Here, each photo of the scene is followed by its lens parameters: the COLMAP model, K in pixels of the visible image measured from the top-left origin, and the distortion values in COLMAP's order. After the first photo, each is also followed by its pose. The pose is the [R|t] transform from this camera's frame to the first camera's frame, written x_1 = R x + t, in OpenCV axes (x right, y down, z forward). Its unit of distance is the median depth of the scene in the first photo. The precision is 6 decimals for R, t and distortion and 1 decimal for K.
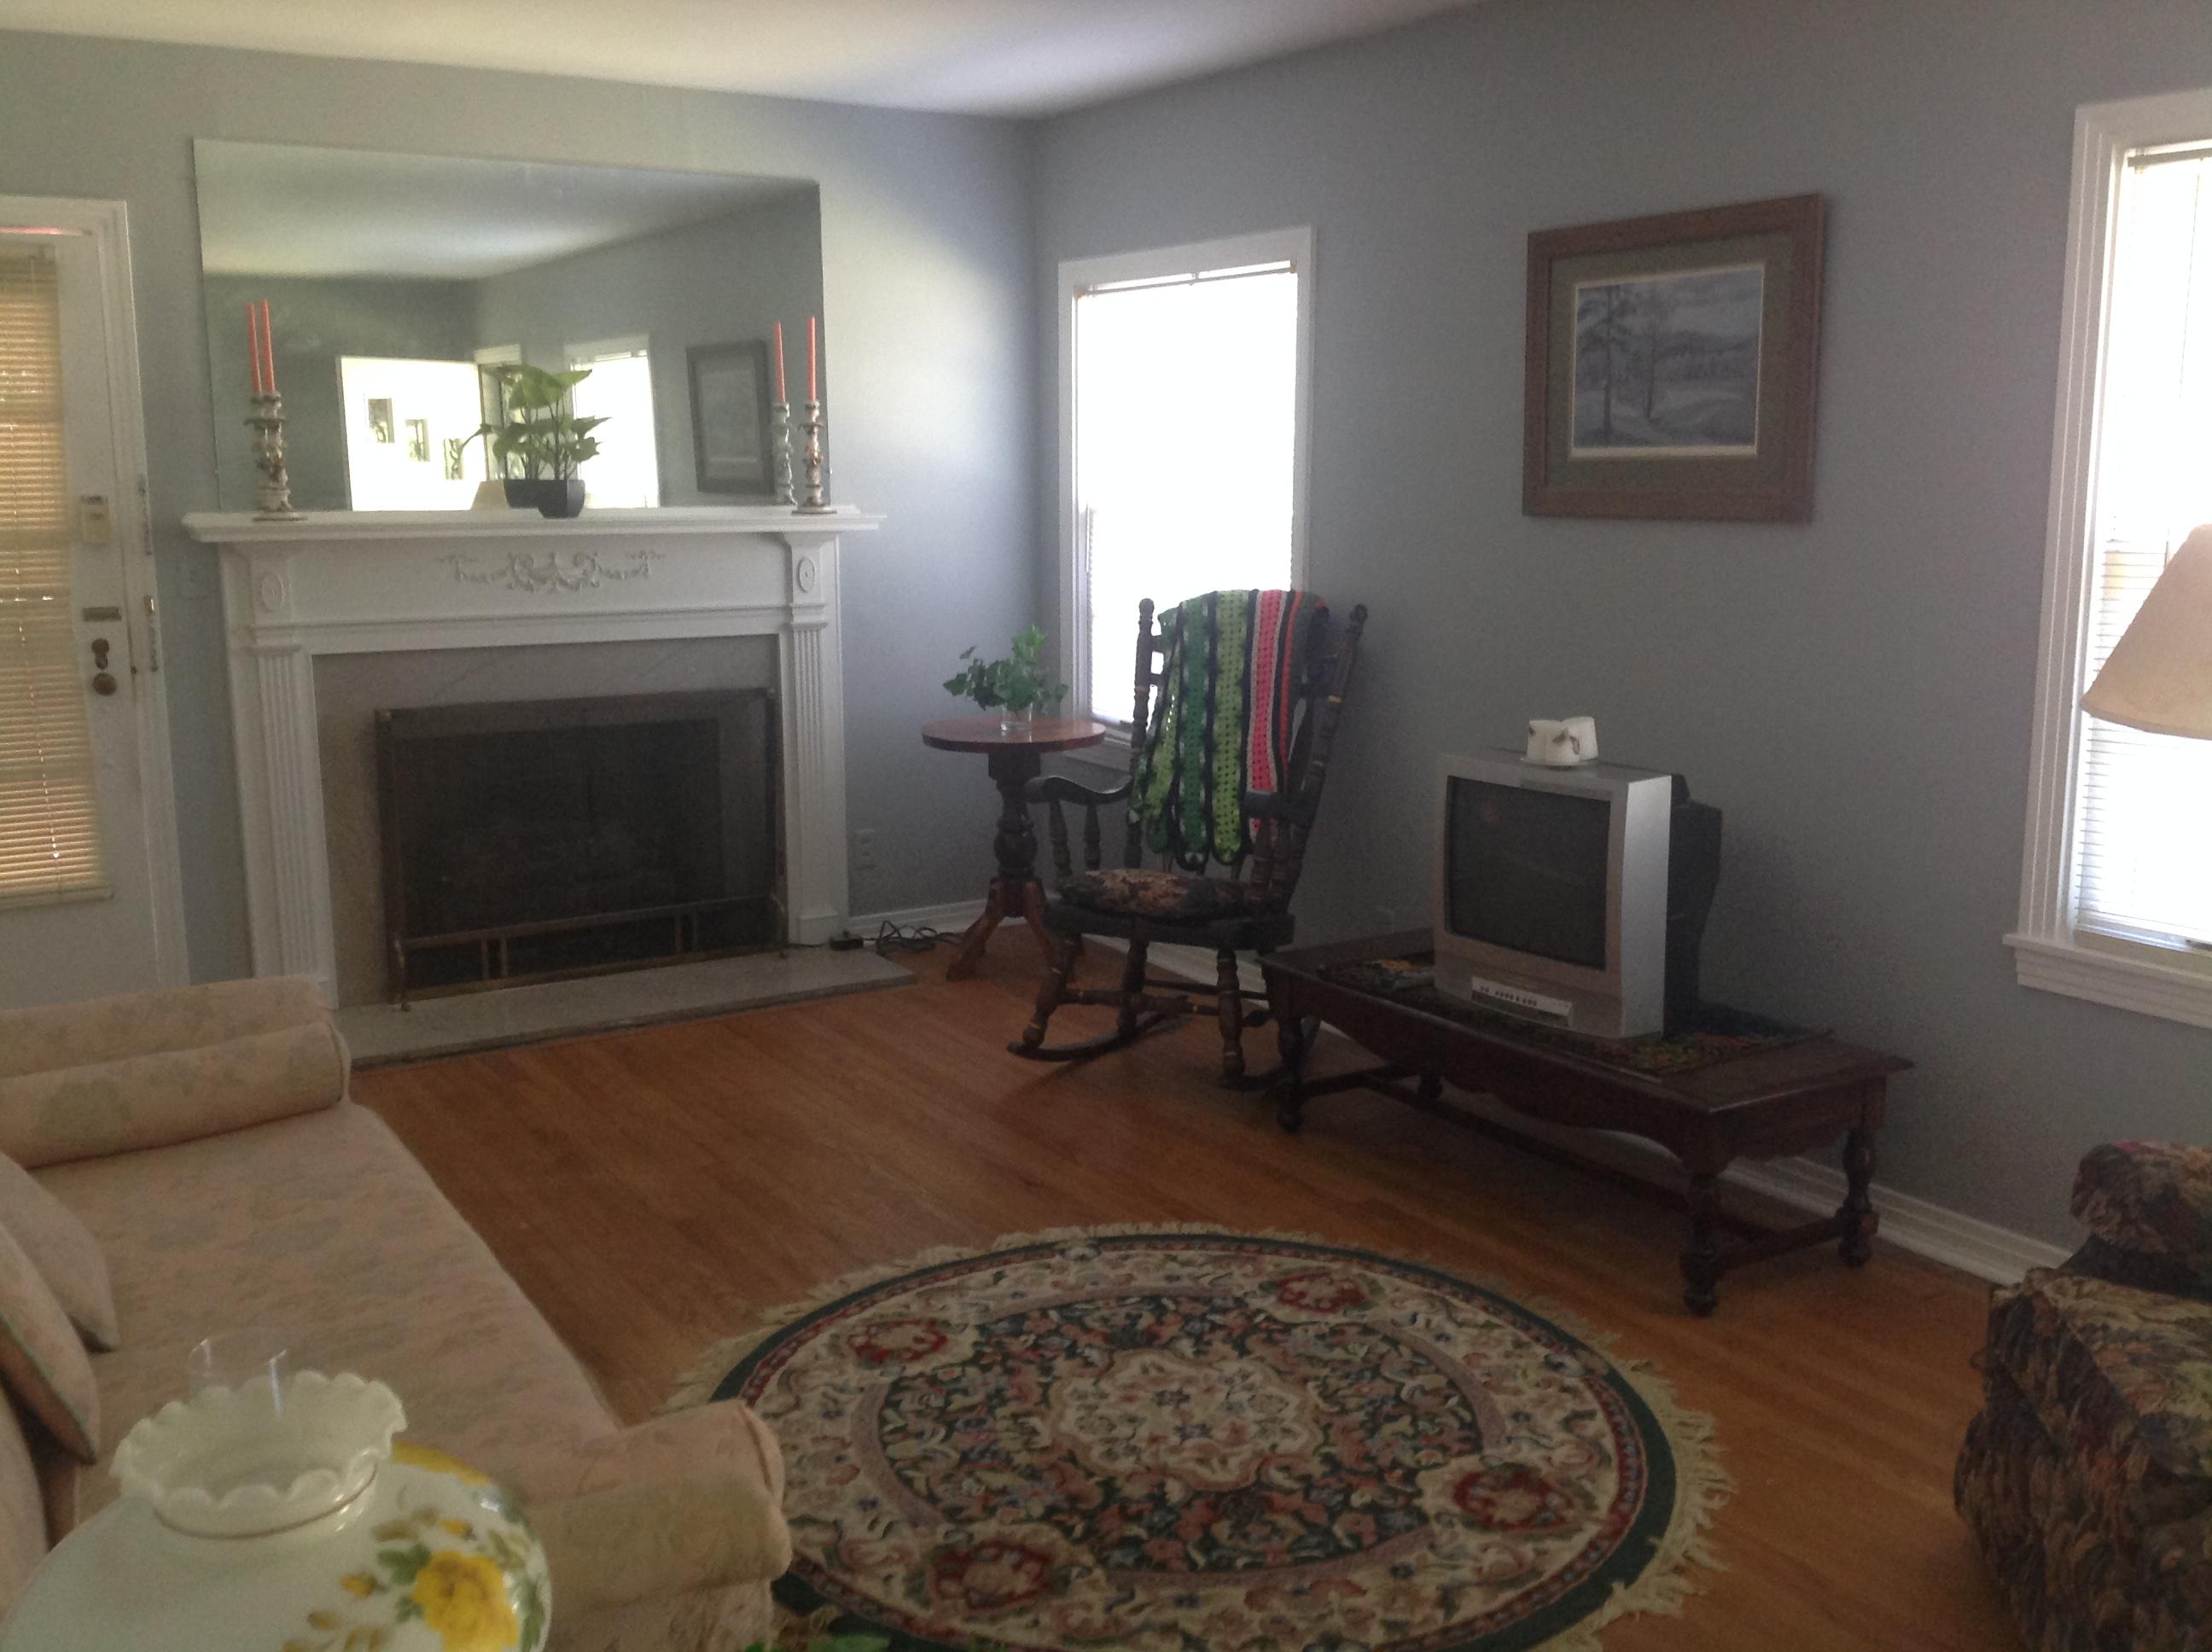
lens RADIAL K [[2120.4, 0, 1100.4], [0, 2120.4, 828.1], [0, 0, 1]] dist [0.154775, -0.297258]
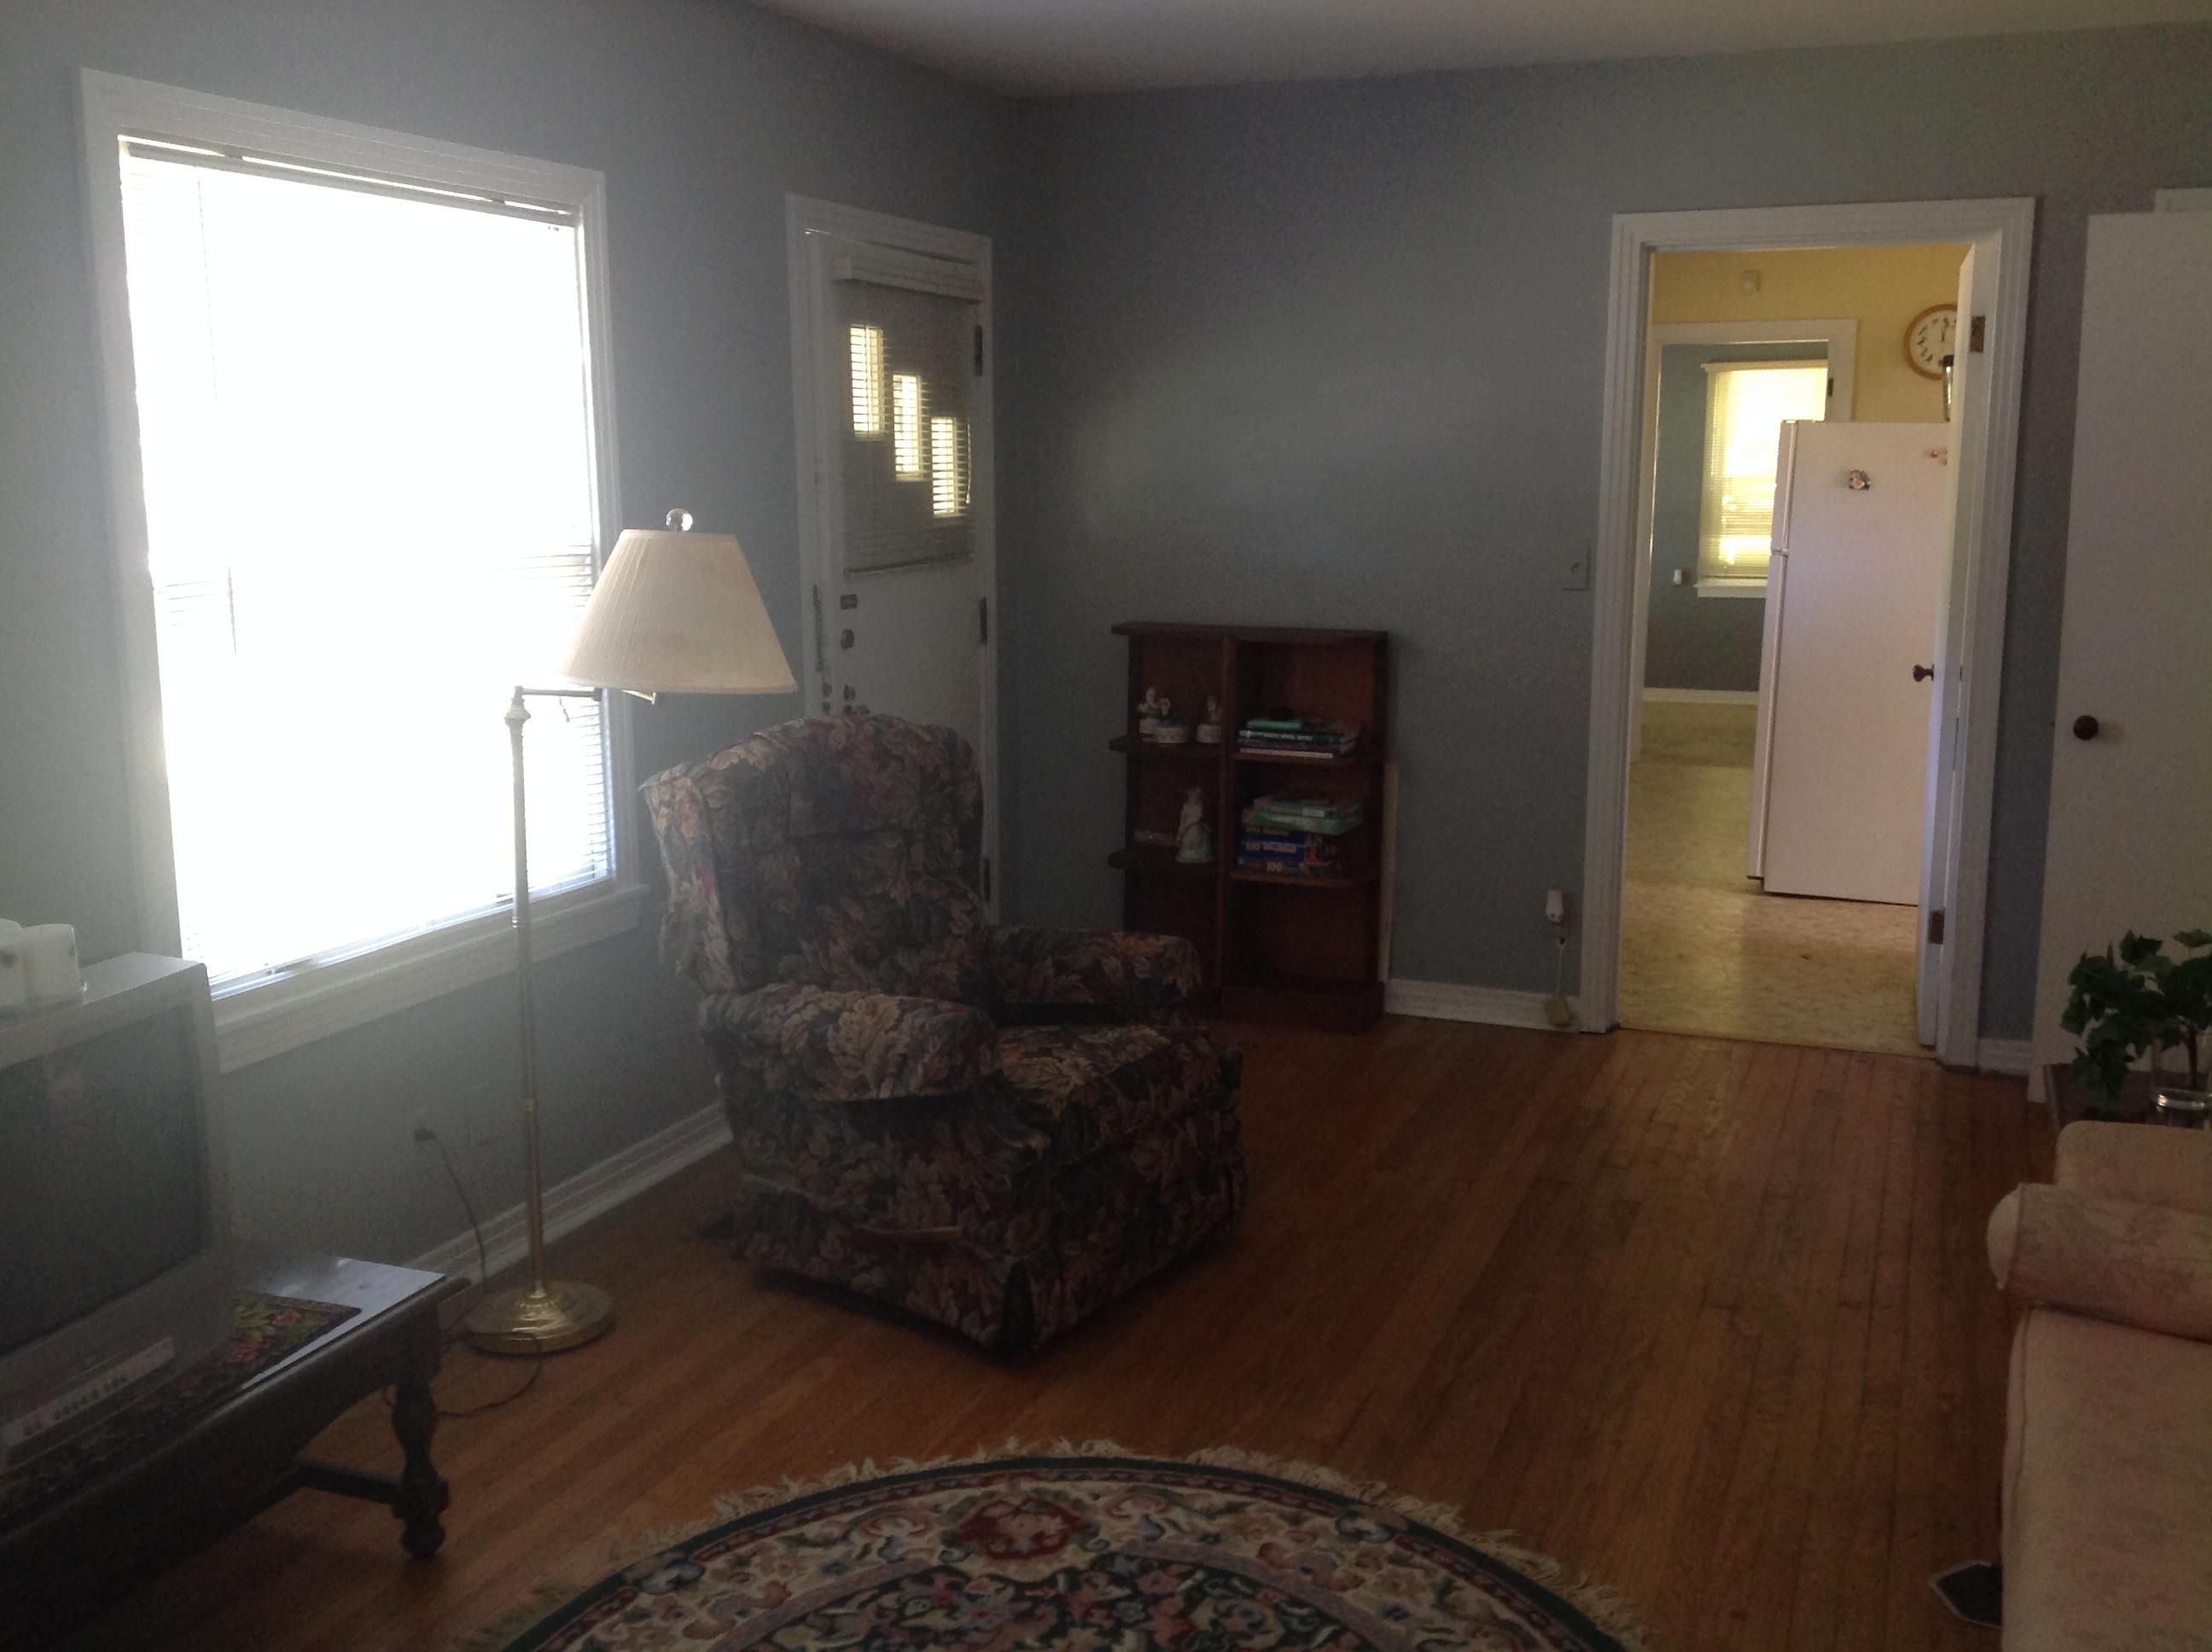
lens RADIAL K [[2120.4, 0, 1100.4], [0, 2120.4, 828.1], [0, 0, 1]] dist [0.154775, -0.297258]
pose [[-0.602043, -0.135650, 0.786857, -0.429062], [0.139685, 0.952373, 0.271061, -0.196287], [-0.786150, 0.273103, -0.554421, 1.083962]]
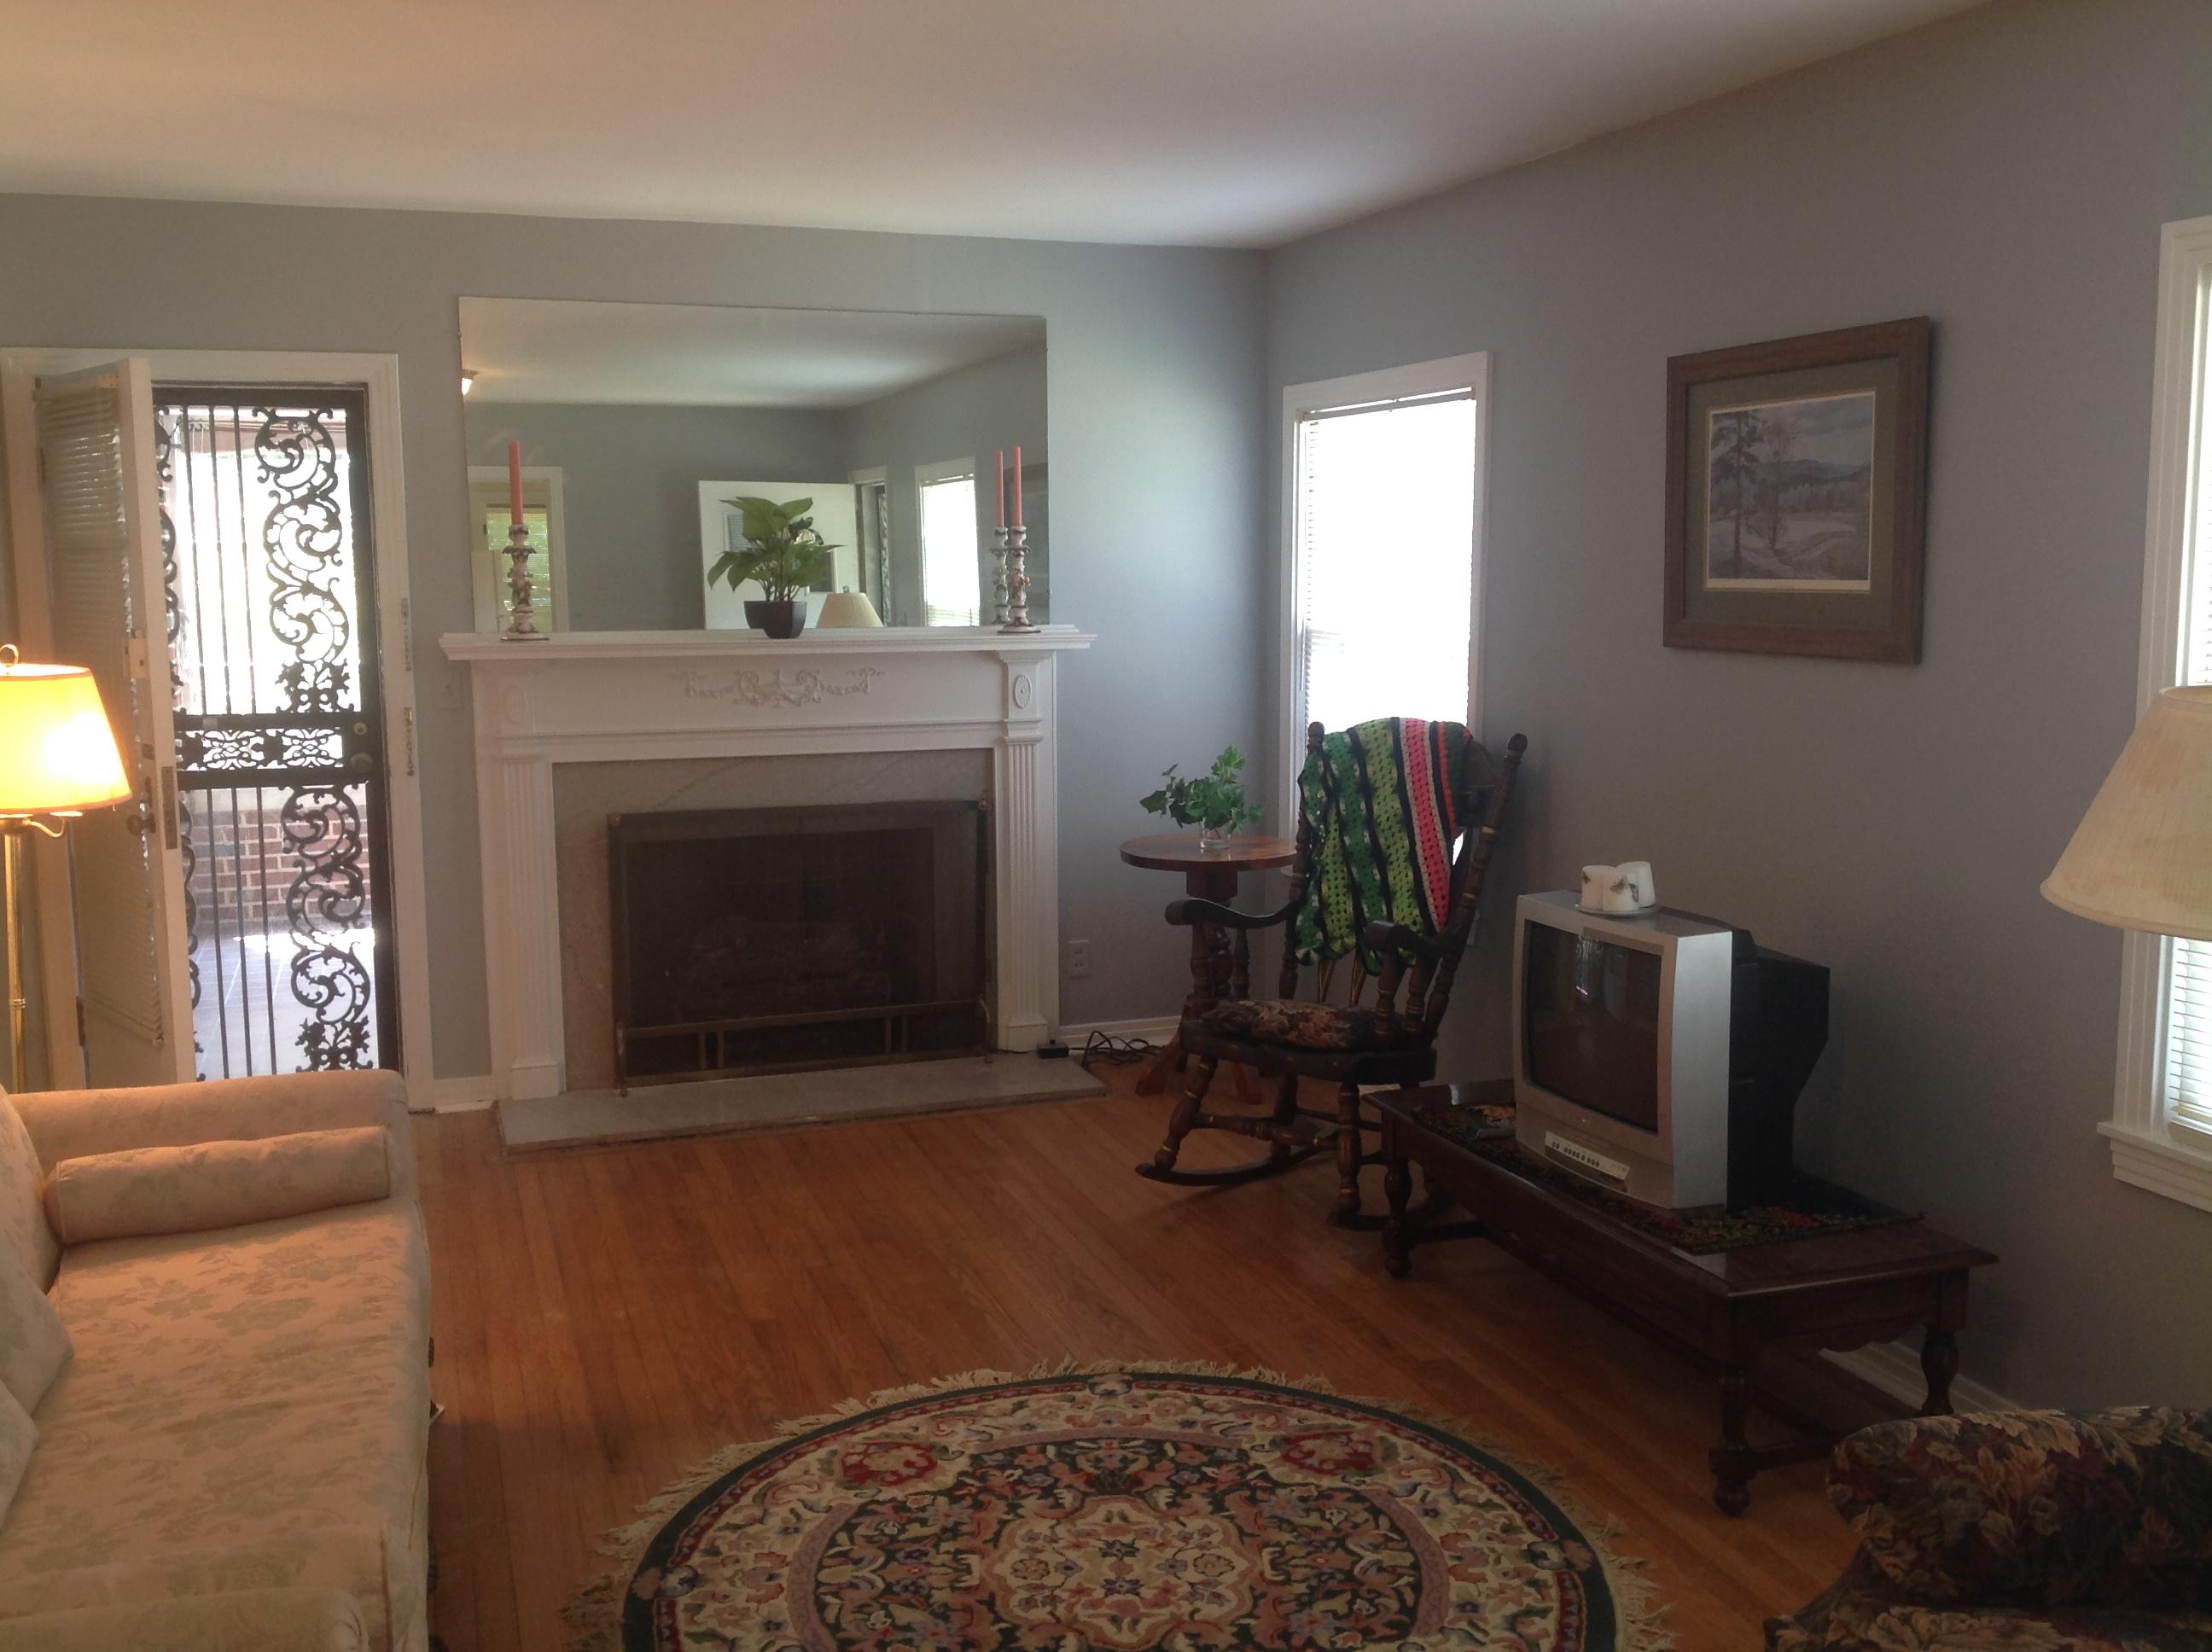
lens RADIAL K [[2110.6, 0, 1102.0], [0, 2110.6, 830.2], [0, 0, 1]] dist [0.136309, -0.285225]
pose [[0.974860, 0.028349, -0.221009, 0.194530], [-0.037687, 0.998561, -0.038148, -0.021839], [0.219609, 0.045518, 0.974525, 0.022415]]
